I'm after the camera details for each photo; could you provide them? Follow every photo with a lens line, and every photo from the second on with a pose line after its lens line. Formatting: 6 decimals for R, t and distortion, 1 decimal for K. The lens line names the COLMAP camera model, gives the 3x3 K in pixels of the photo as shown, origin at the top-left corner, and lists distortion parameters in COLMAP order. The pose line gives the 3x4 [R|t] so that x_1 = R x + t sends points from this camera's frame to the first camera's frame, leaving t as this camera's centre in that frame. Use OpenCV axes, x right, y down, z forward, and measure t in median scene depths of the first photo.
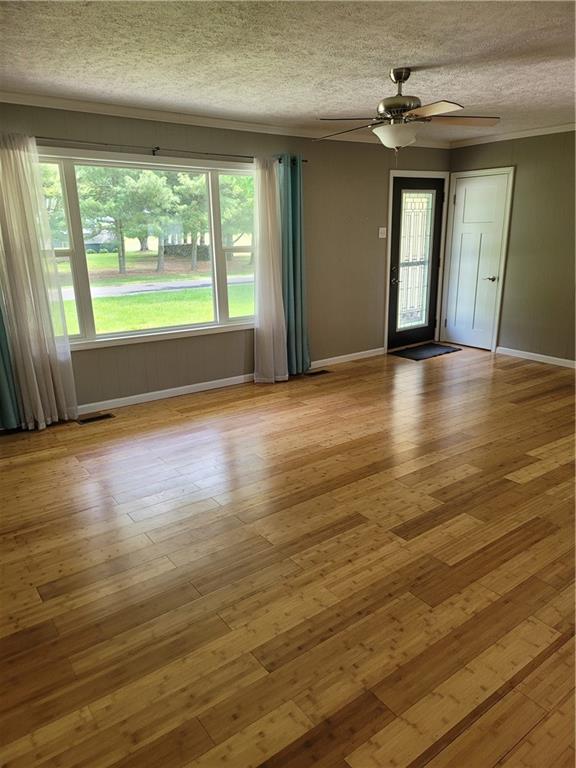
lens RADIAL K [[531.9, 0, 291.9], [0, 531.9, 389.7], [0, 0, 1]] dist [0.041285, -0.021000]
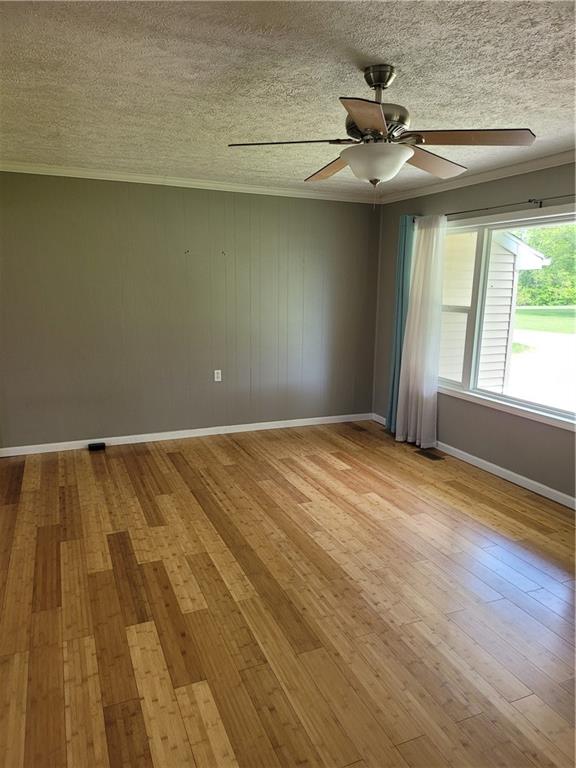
lens RADIAL K [[531.9, 0, 290.1], [0, 531.9, 382.3], [0, 0, 1]] dist [0.041285, -0.021000]
pose [[-0.218981, 0.189784, -0.957094, 0.908860], [-0.285121, 0.925642, 0.248782, -0.348668], [0.933142, 0.327366, -0.148586, 1.065480]]
